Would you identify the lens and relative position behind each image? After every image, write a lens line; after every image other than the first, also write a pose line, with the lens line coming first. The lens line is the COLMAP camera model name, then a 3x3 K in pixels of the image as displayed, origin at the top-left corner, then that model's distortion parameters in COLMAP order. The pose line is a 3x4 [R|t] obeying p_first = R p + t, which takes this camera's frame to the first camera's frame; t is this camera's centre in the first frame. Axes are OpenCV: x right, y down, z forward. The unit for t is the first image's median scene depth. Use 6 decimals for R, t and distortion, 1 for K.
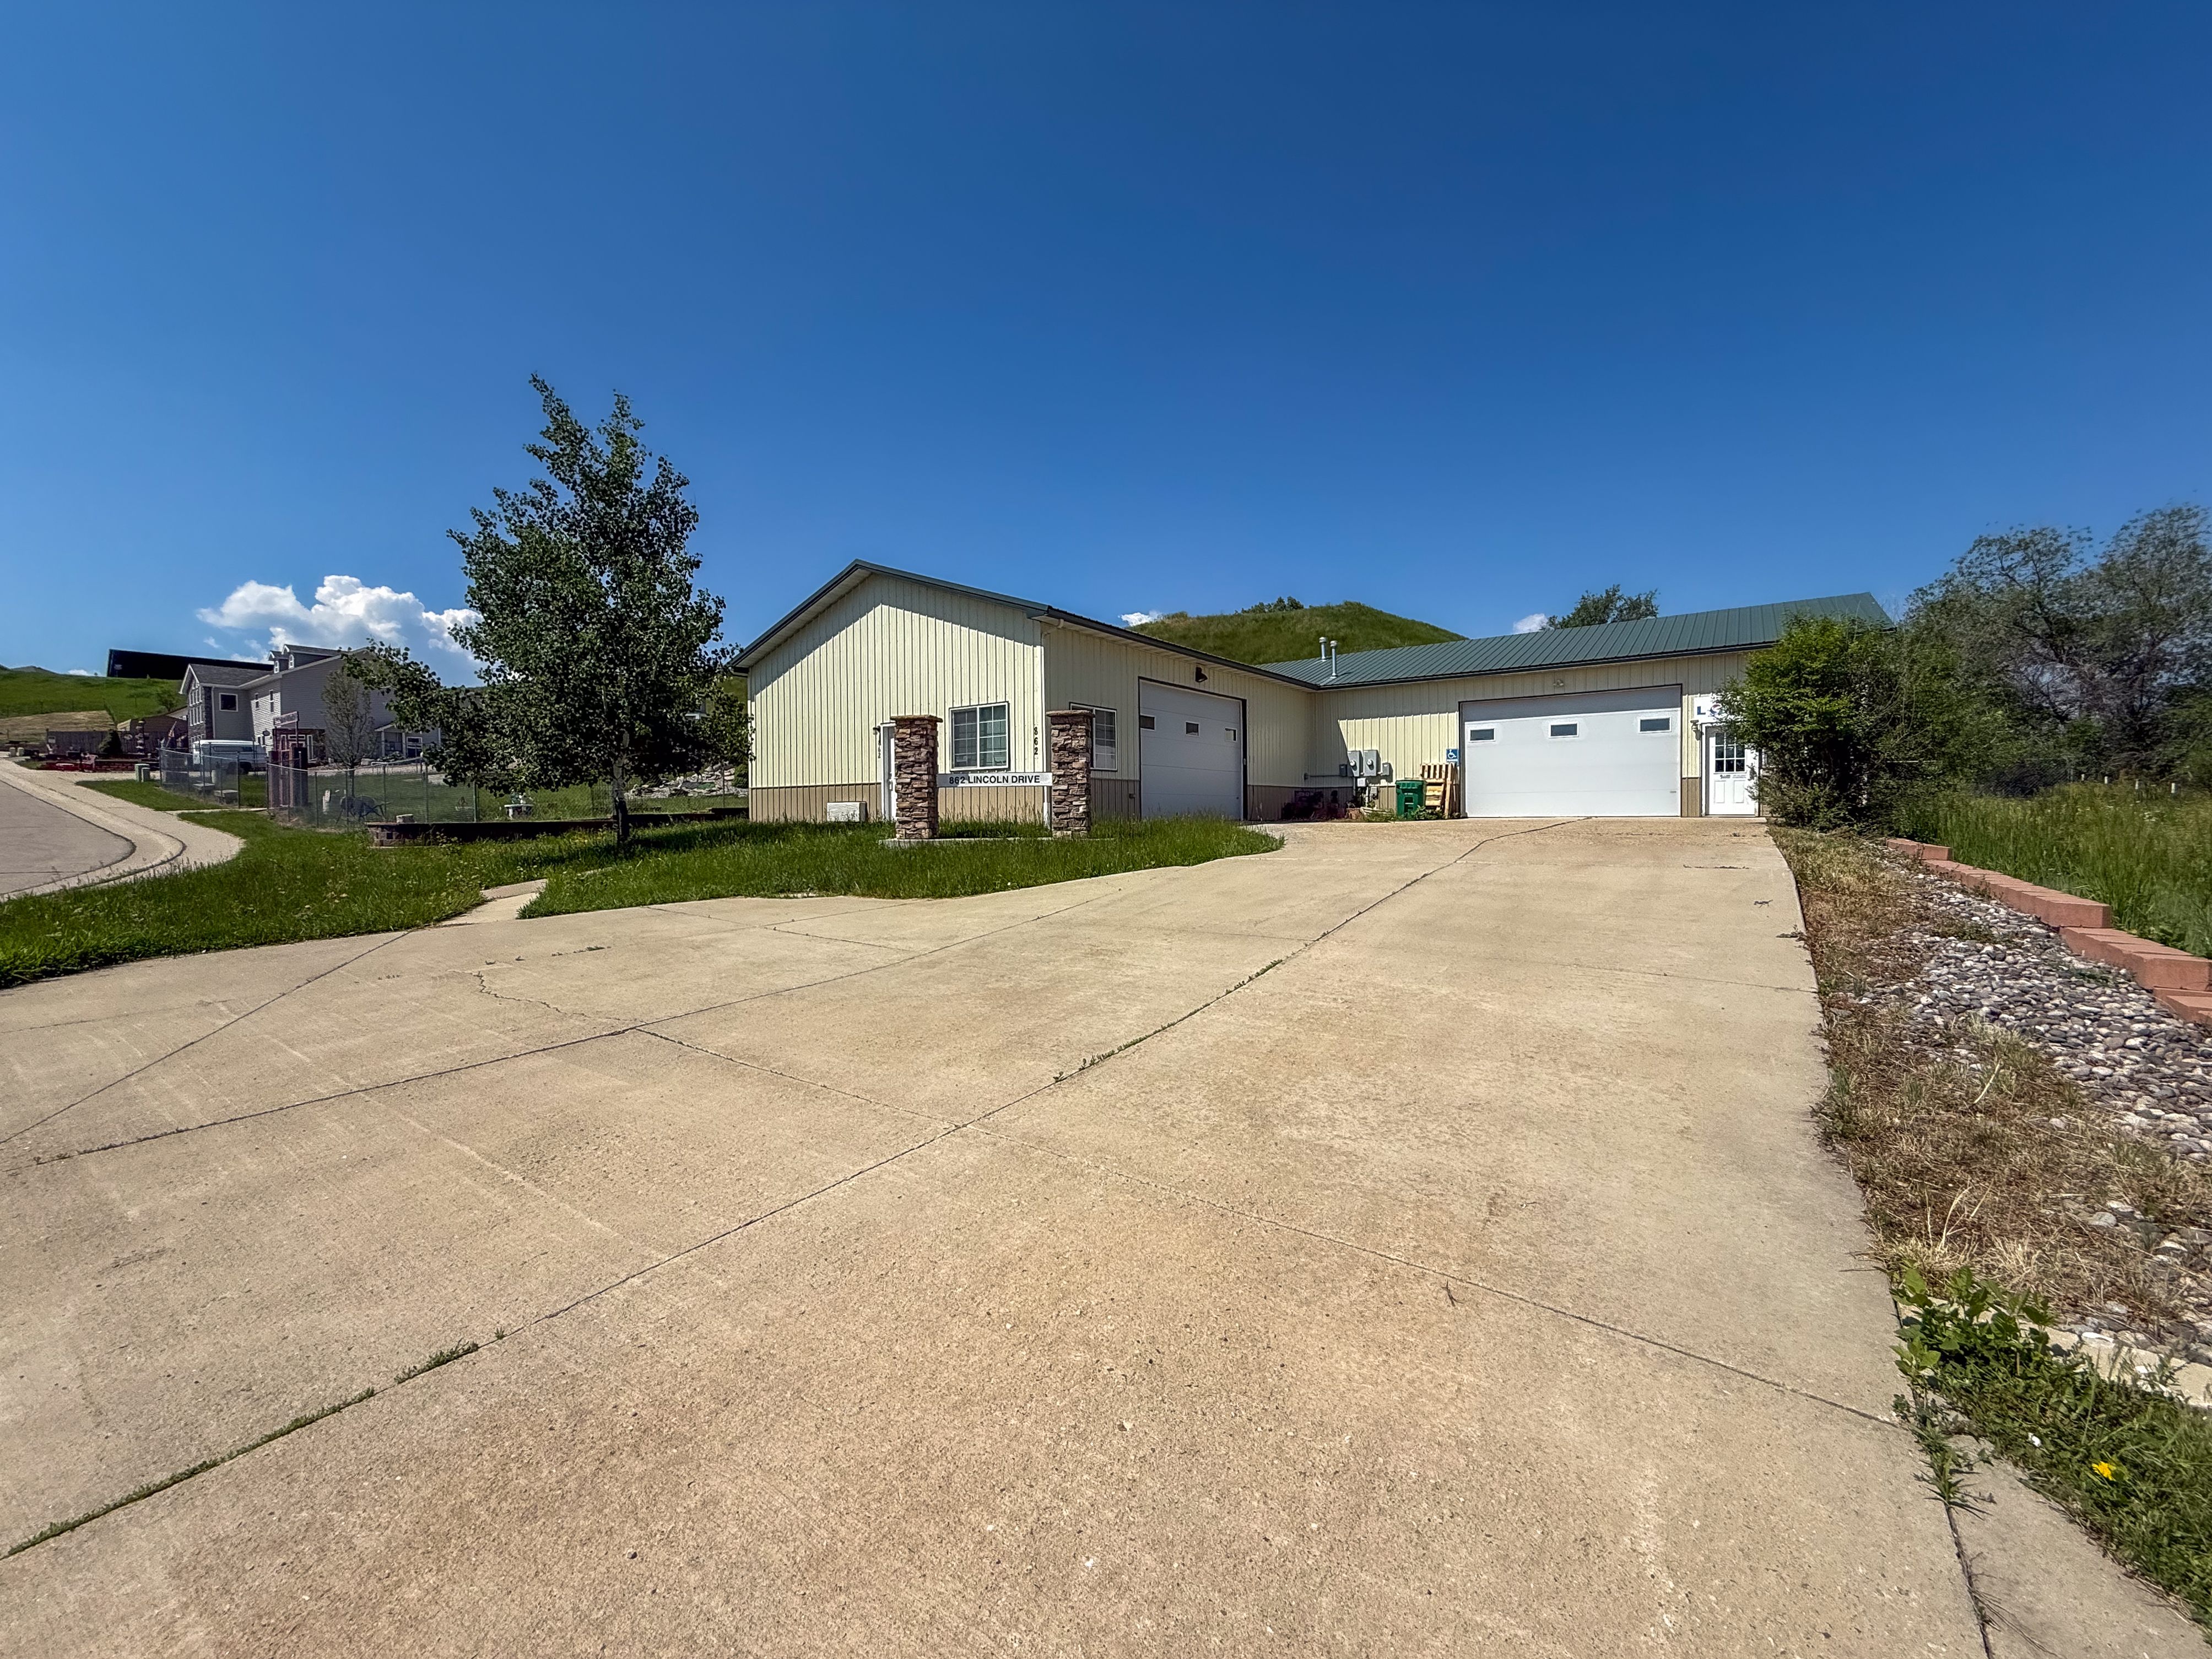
lens RADIAL K [[859.8, 0, 1099.5], [0, 859.8, 831.0], [0, 0, 1]] dist [0.002554, 0.000138]
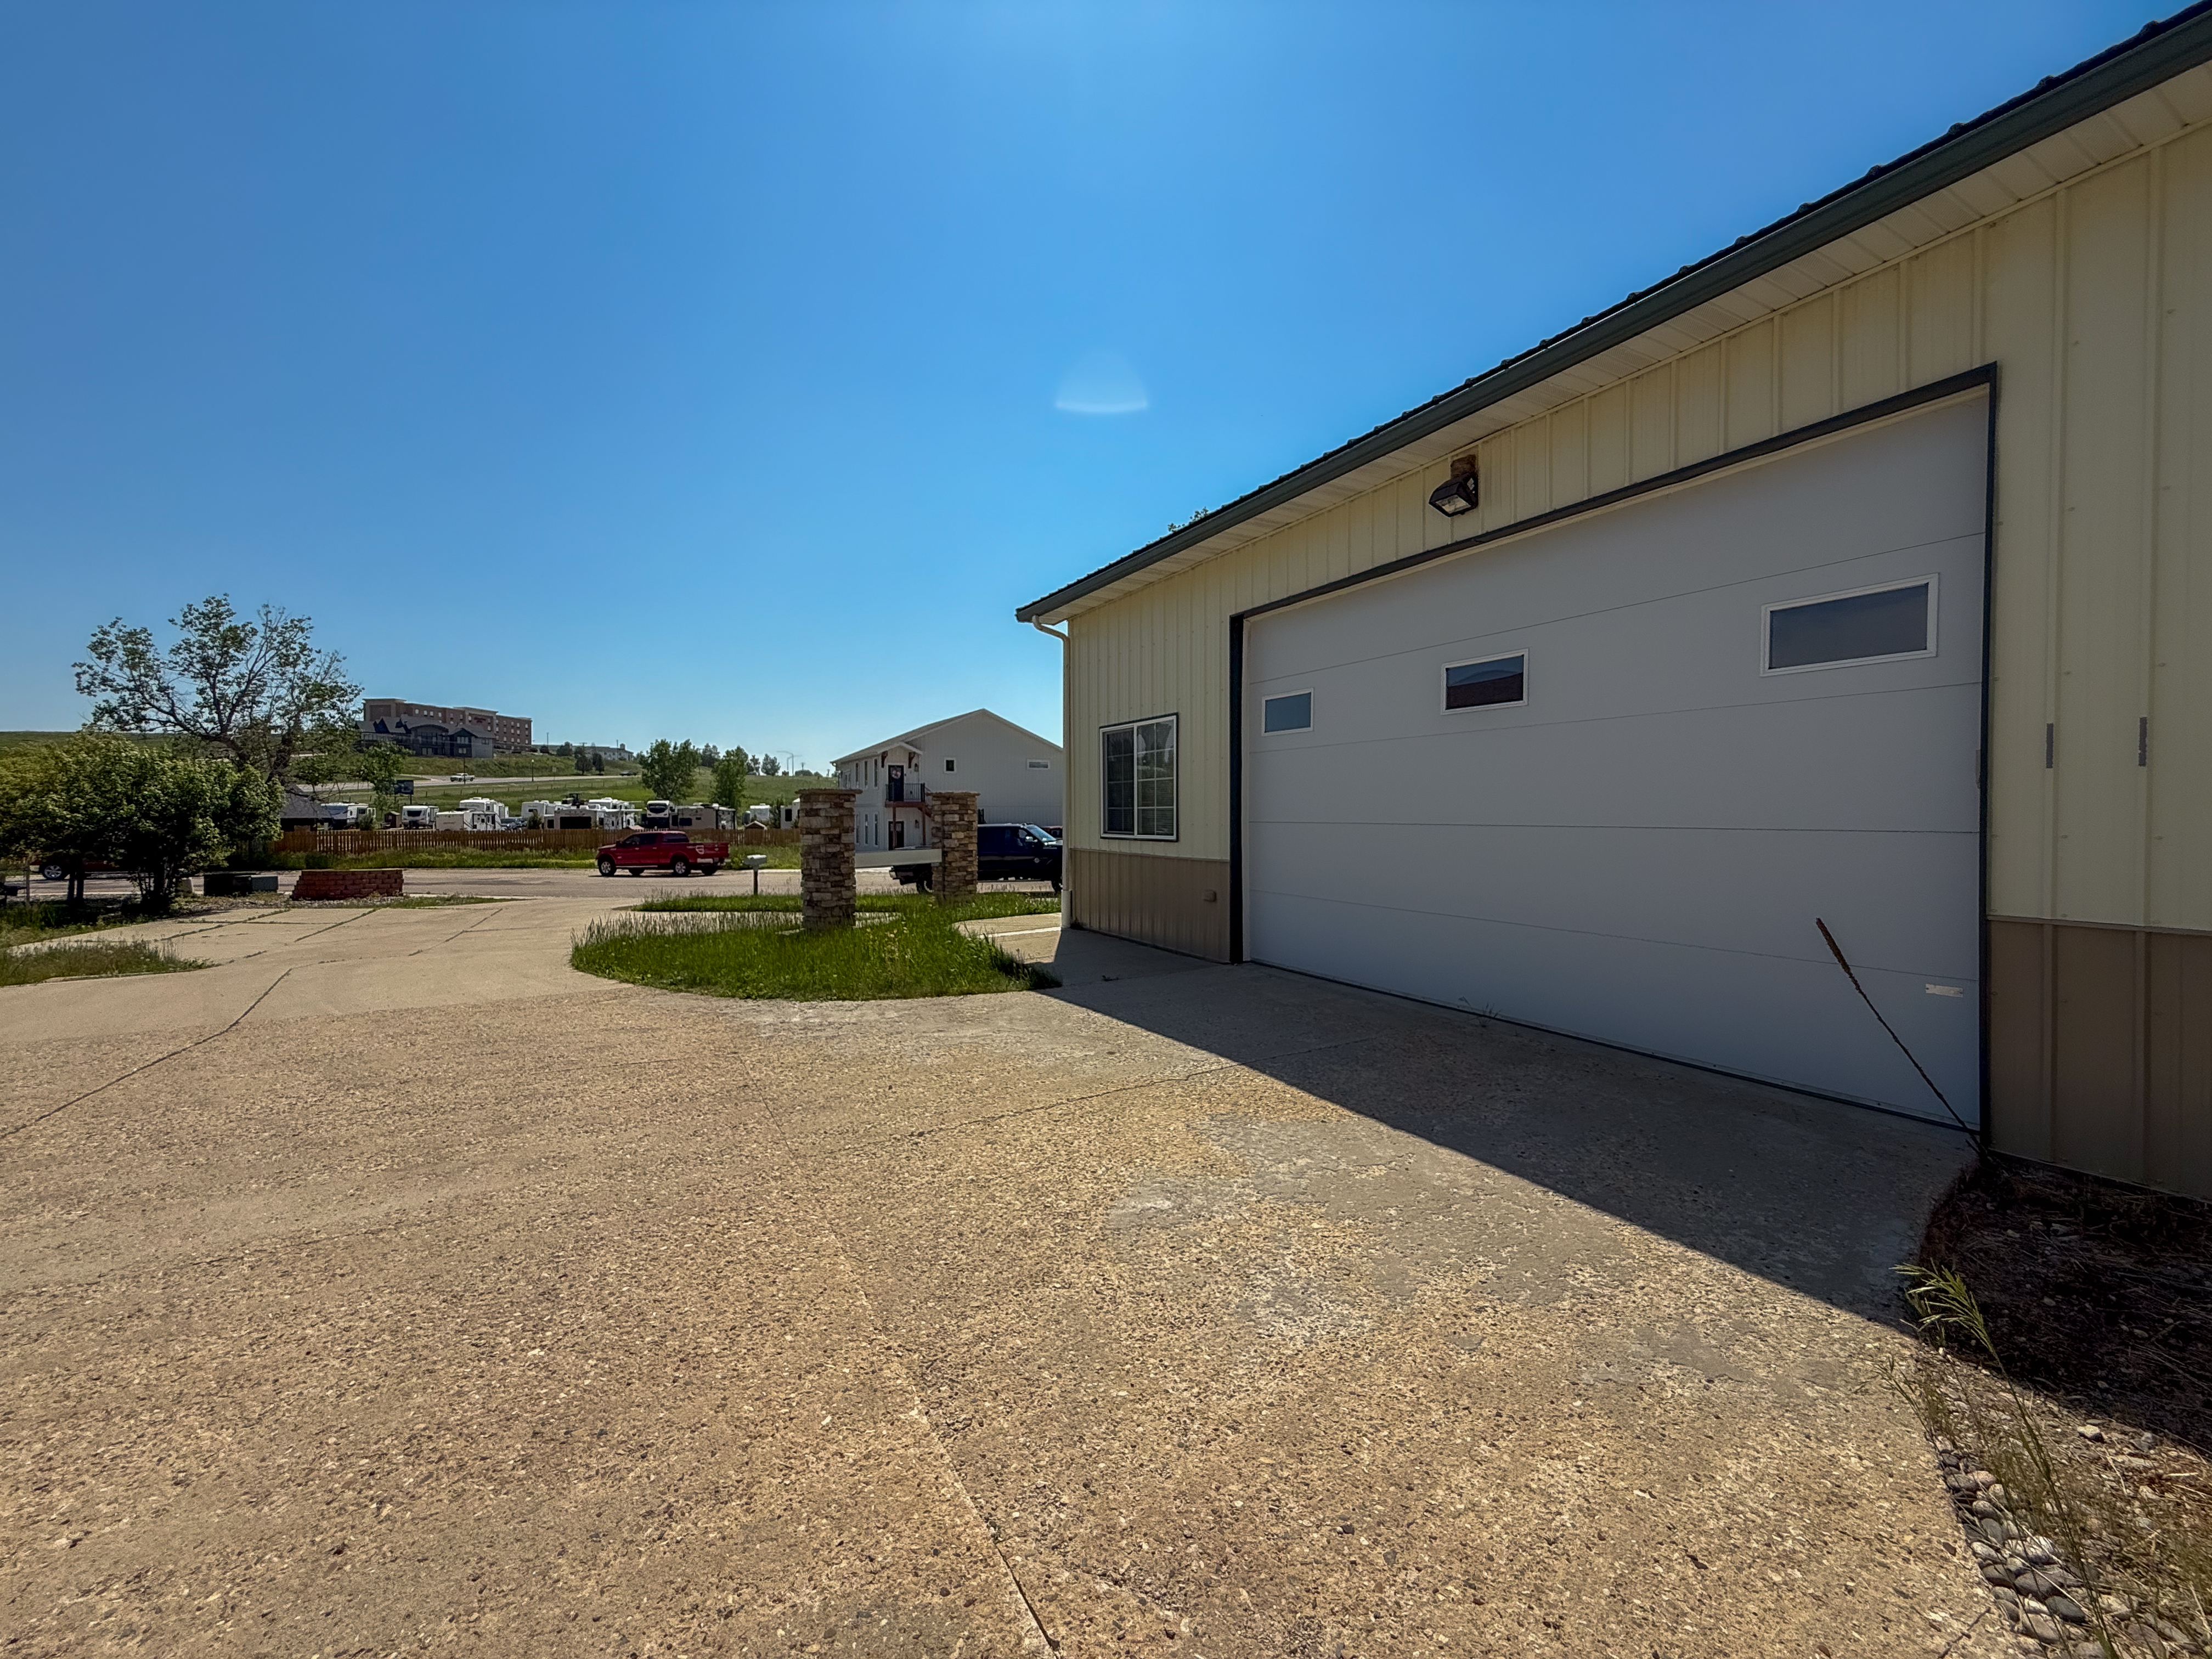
lens RADIAL K [[878.4, 0, 1098.7], [0, 878.4, 828.7], [0, 0, 1]] dist [0.002499, 0.000204]
pose [[-0.422875, 0.034082, -0.905547, 0.460194], [-0.003203, 0.999230, 0.039104, -0.091518], [0.906182, 0.019437, -0.422440, 1.114874]]
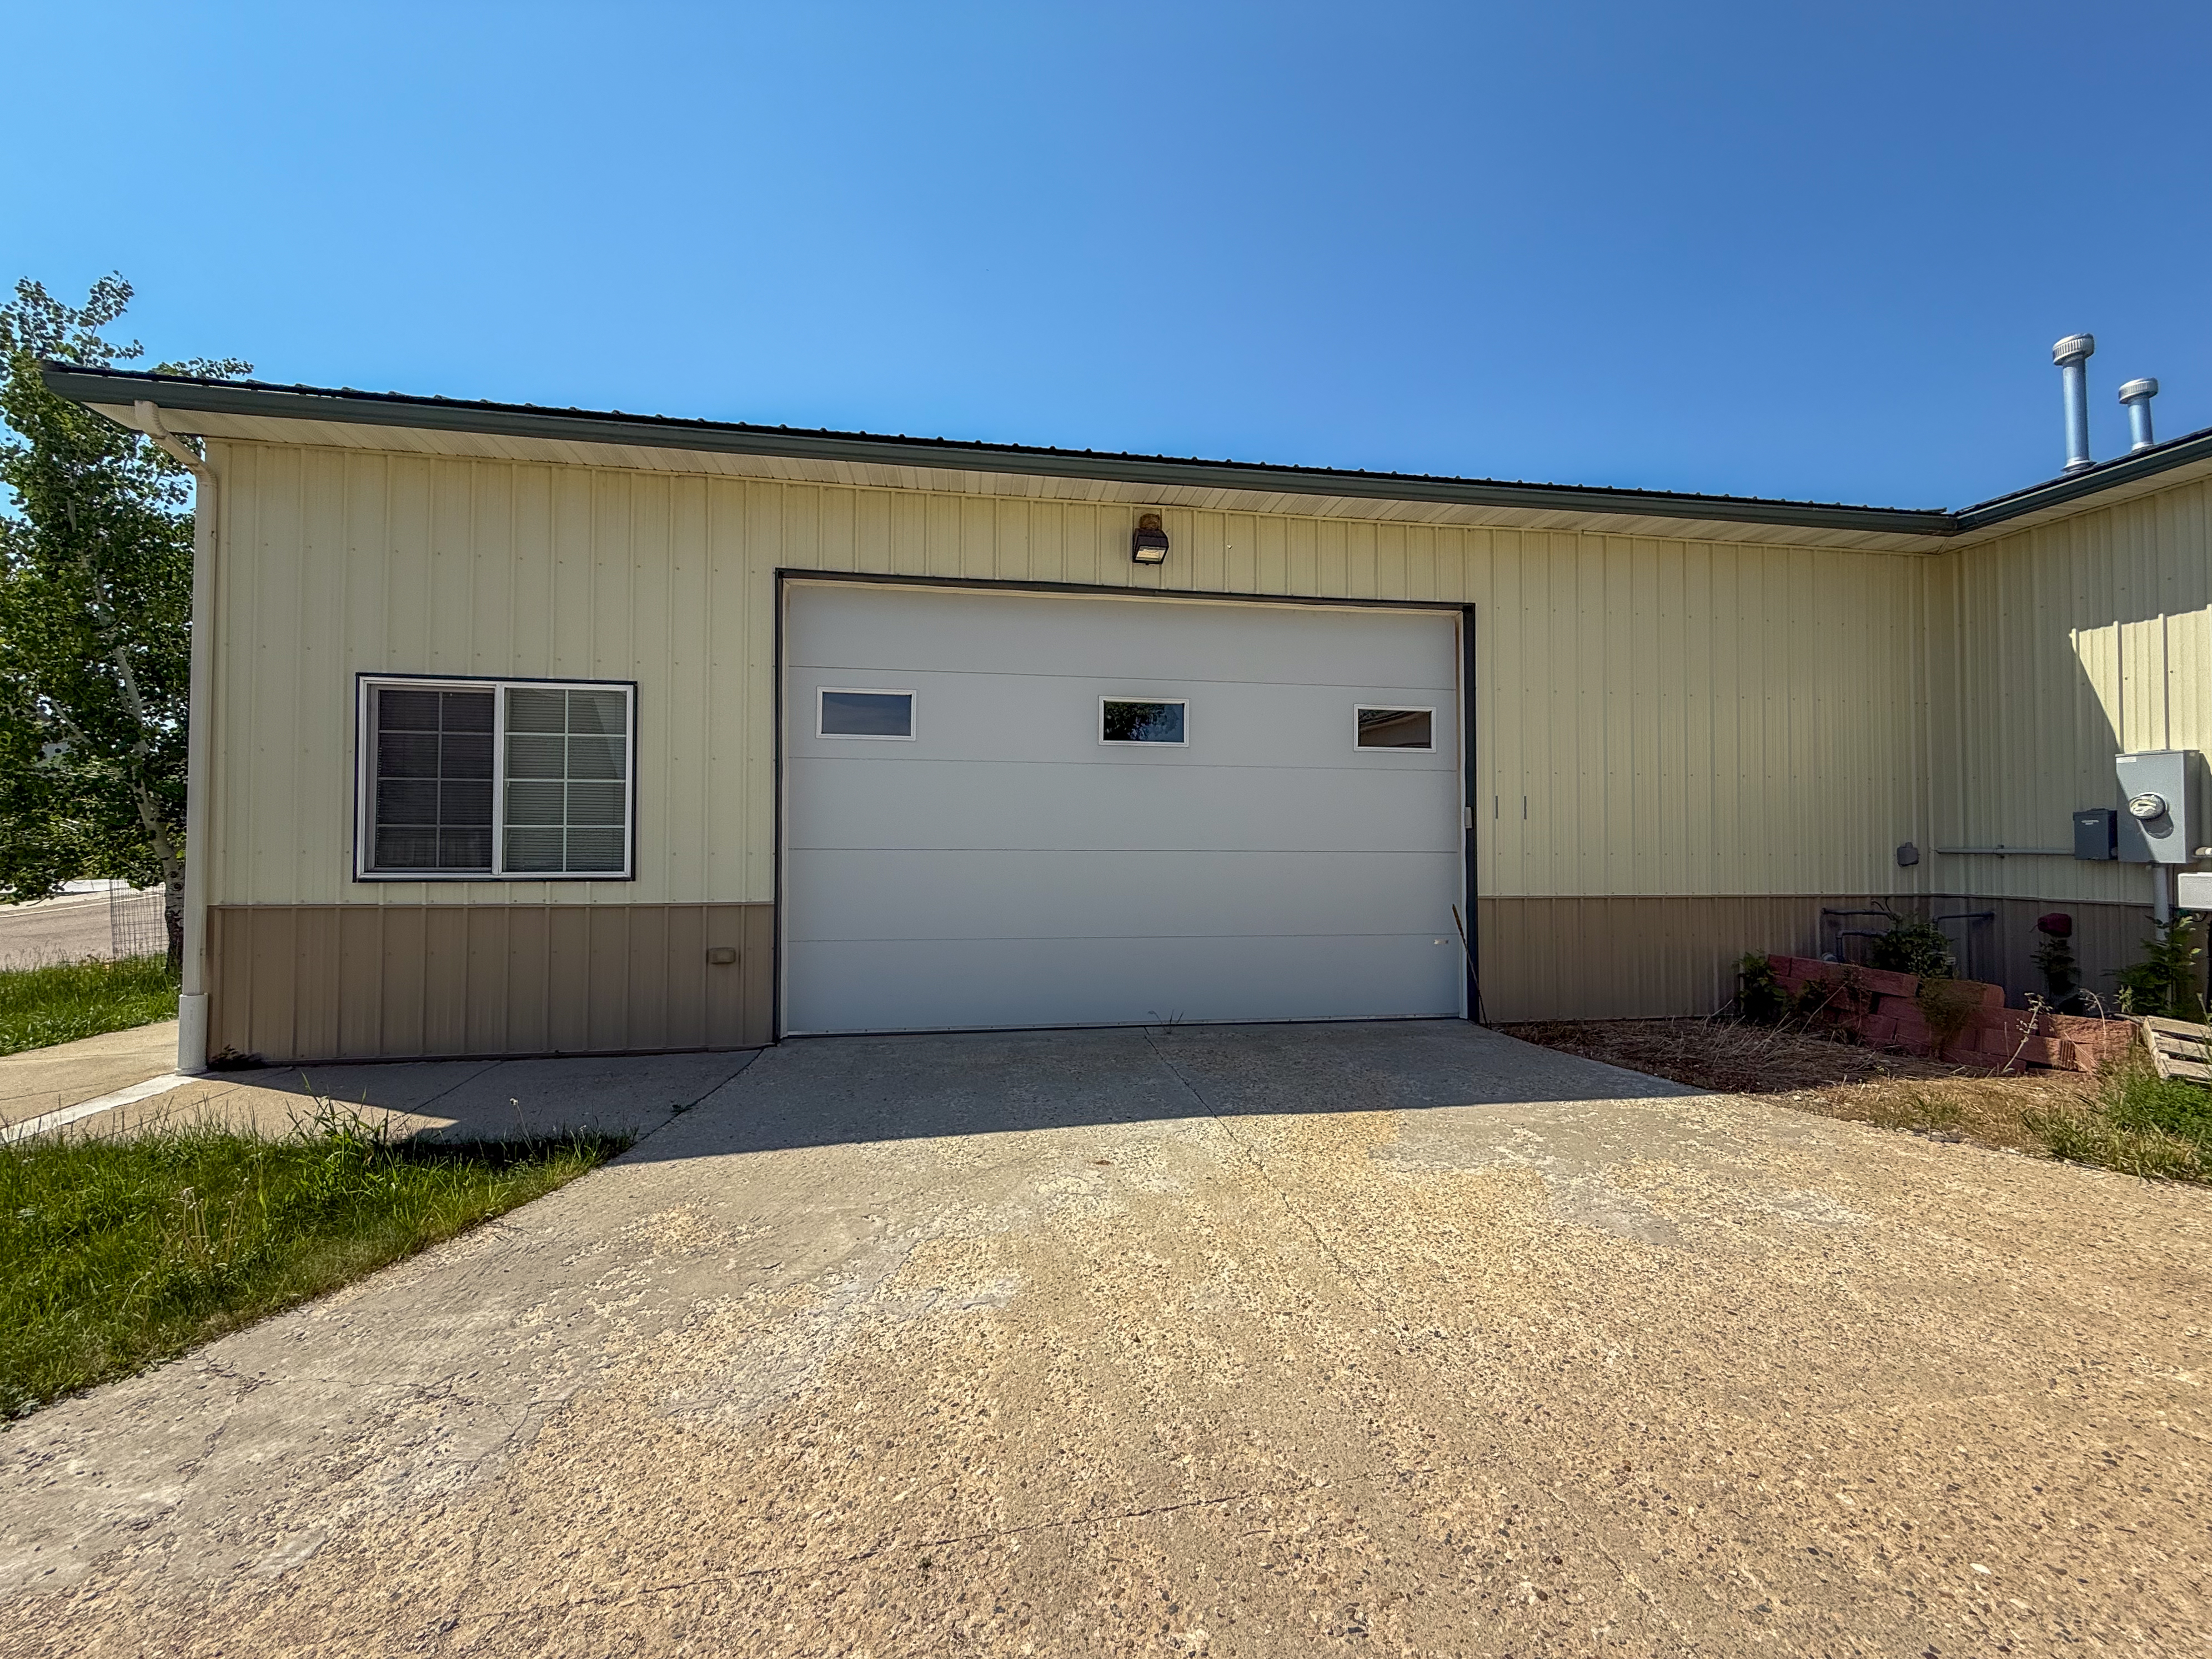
lens RADIAL K [[878.5, 0, 1098.7], [0, 878.5, 828.7], [0, 0, 1]] dist [0.002499, 0.000204]
pose [[0.718550, -0.004569, -0.695460, 0.344142], [-0.023741, 0.999235, -0.031093, -0.078528], [0.695070, 0.038853, 0.717892, 0.850529]]
